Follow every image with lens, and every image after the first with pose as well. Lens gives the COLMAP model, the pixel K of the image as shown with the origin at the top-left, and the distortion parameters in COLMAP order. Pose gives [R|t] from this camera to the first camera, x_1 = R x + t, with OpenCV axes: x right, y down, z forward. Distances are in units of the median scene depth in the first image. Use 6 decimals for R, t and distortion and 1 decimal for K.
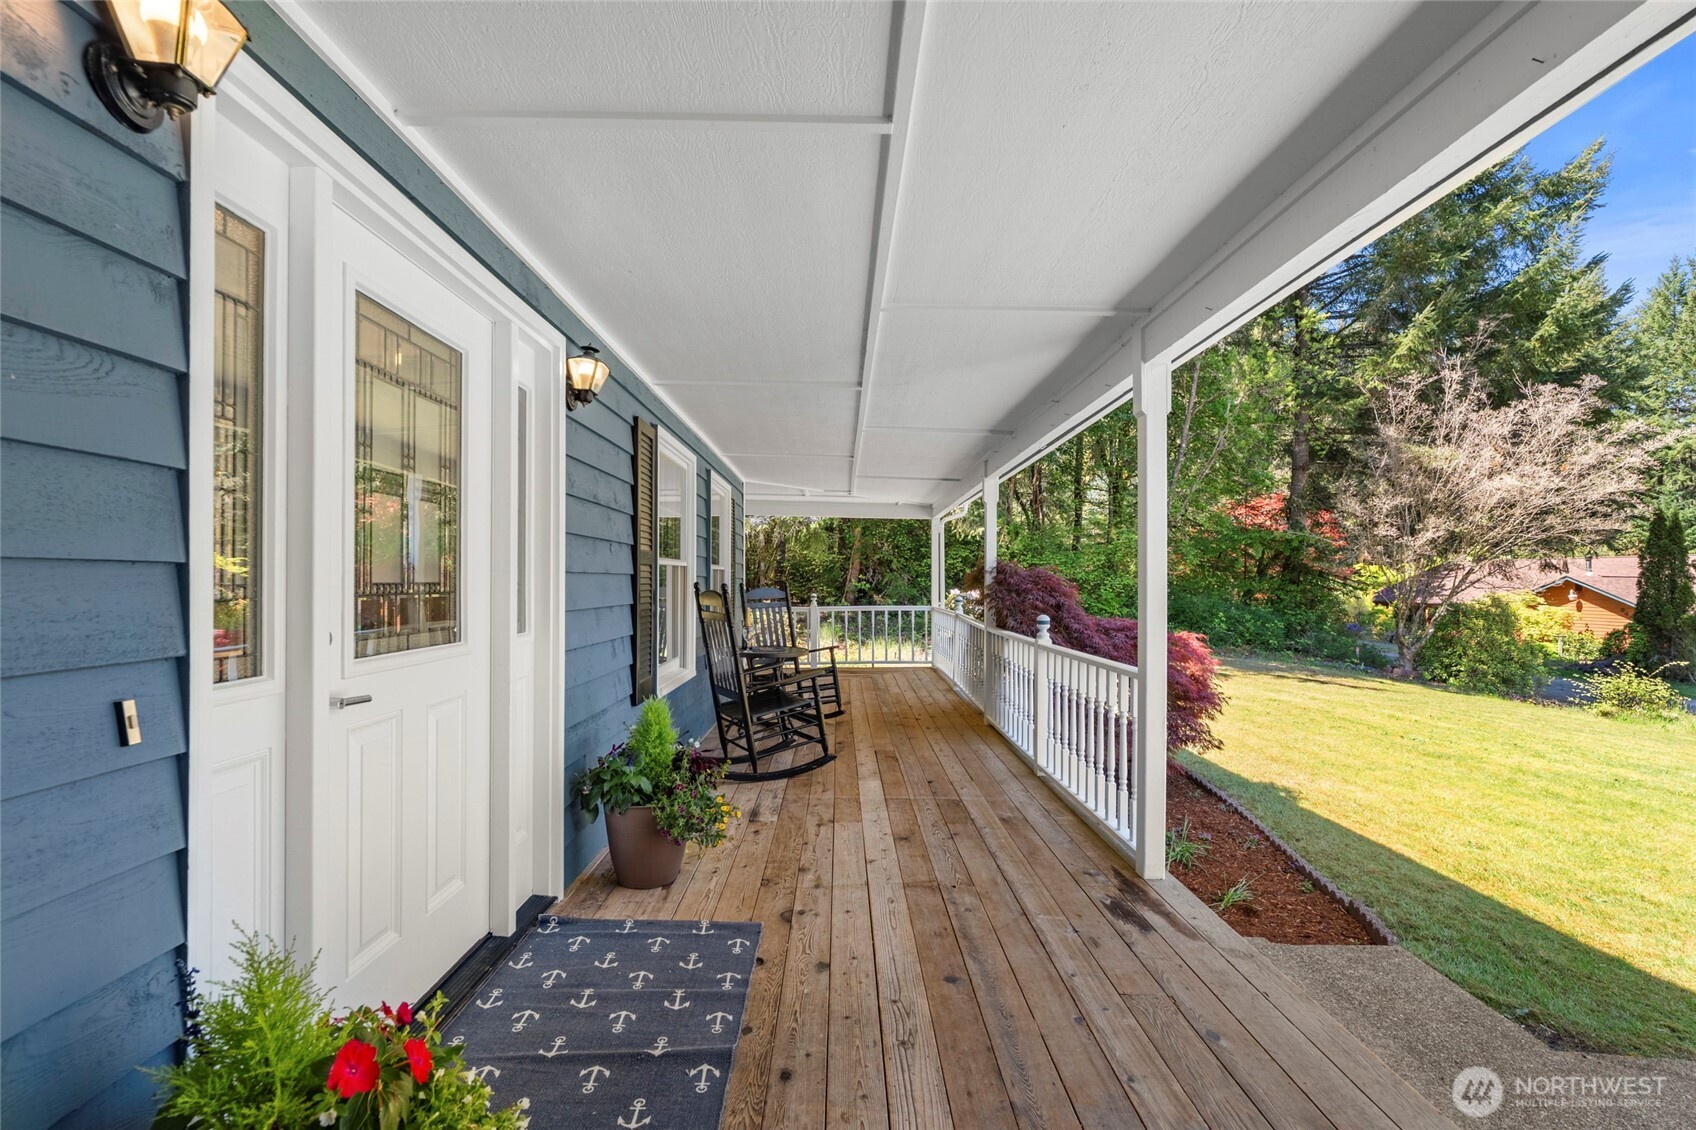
lens RADIAL K [[755.6, 0, 850.3], [0, 755.6, 567.3], [0, 0, 1]] dist [-0.002611, 0.000235]
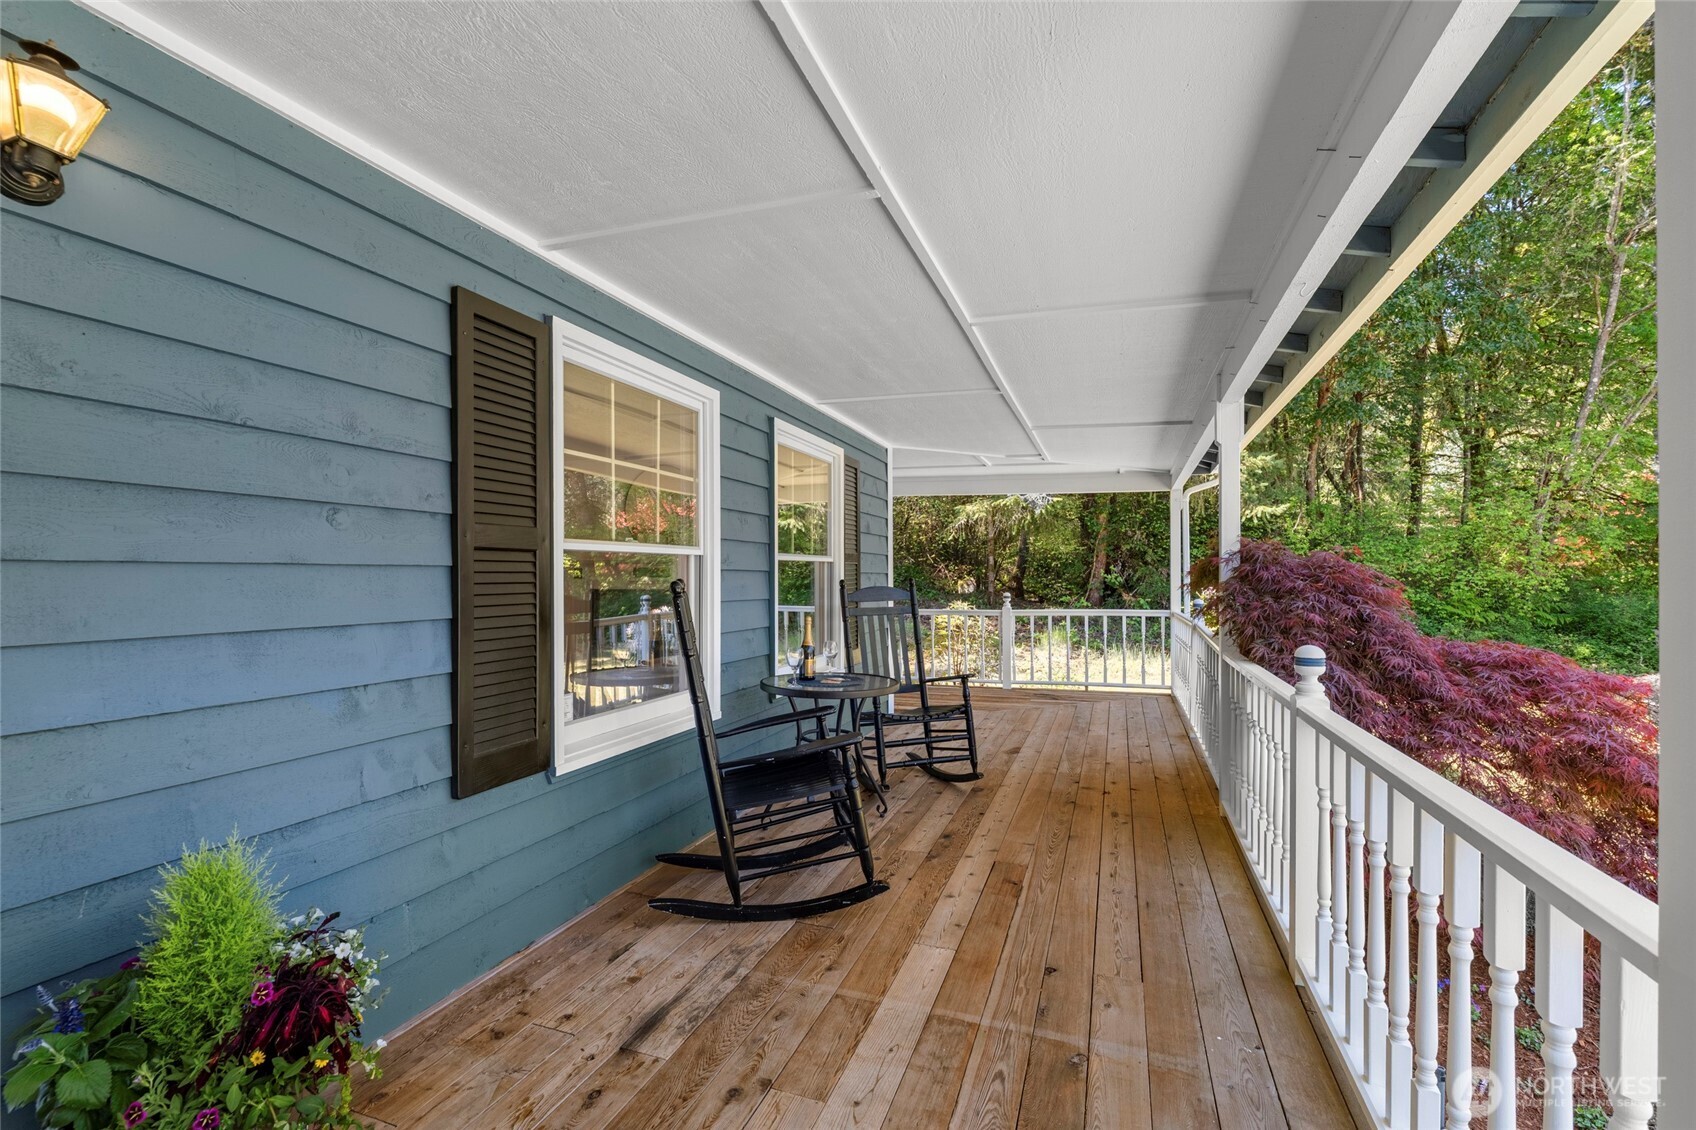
lens RADIAL K [[755.6, 0, 850.3], [0, 755.6, 567.3], [0, 0, 1]] dist [-0.002611, 0.000235]
pose [[0.938600, -0.007680, -0.344923, 0.099580], [0.009514, 0.999948, 0.003626, 0.006256], [0.344877, -0.006685, 0.938624, 0.304367]]
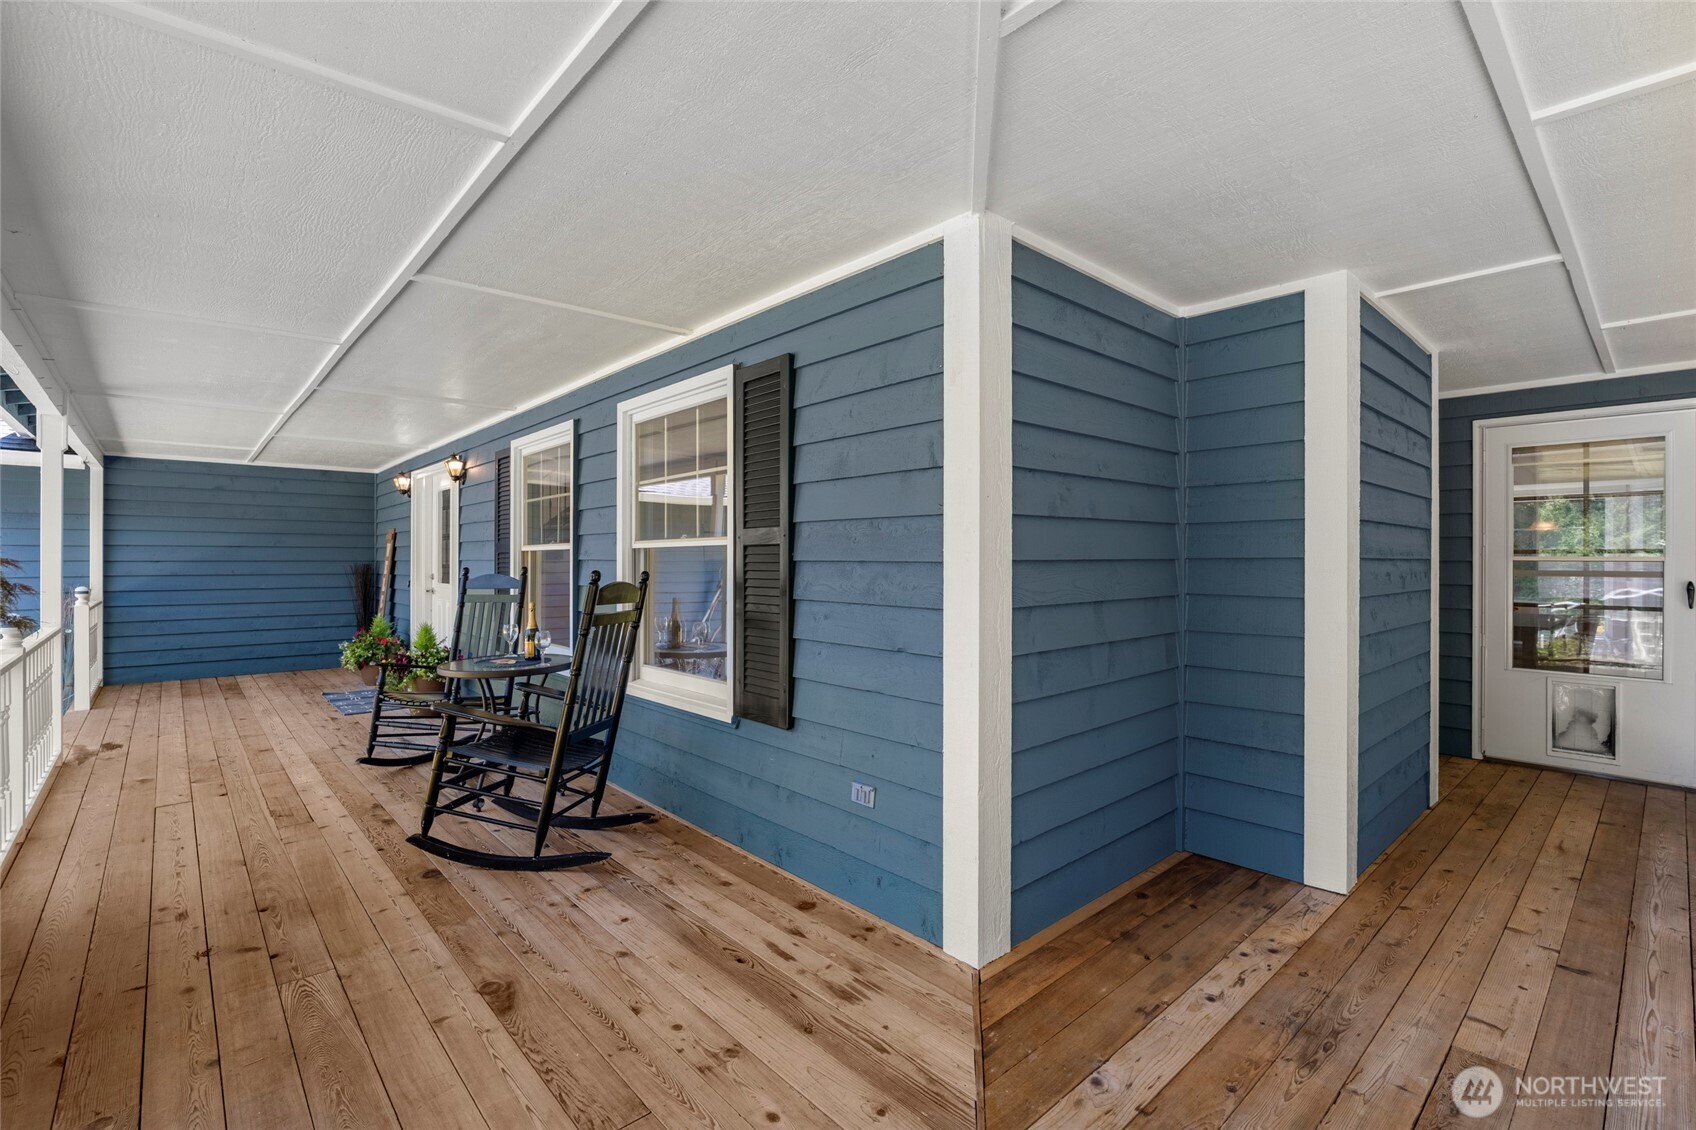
lens RADIAL K [[749.7, 0, 847.6], [0, 749.7, 541.8], [0, 0, 1]] dist [-0.005562, 0.000166]
pose [[-0.747744, -0.022089, -0.663619, 0.092516], [0.008033, 0.999072, -0.042306, 0.021491], [0.663938, -0.036965, -0.746873, 1.322197]]
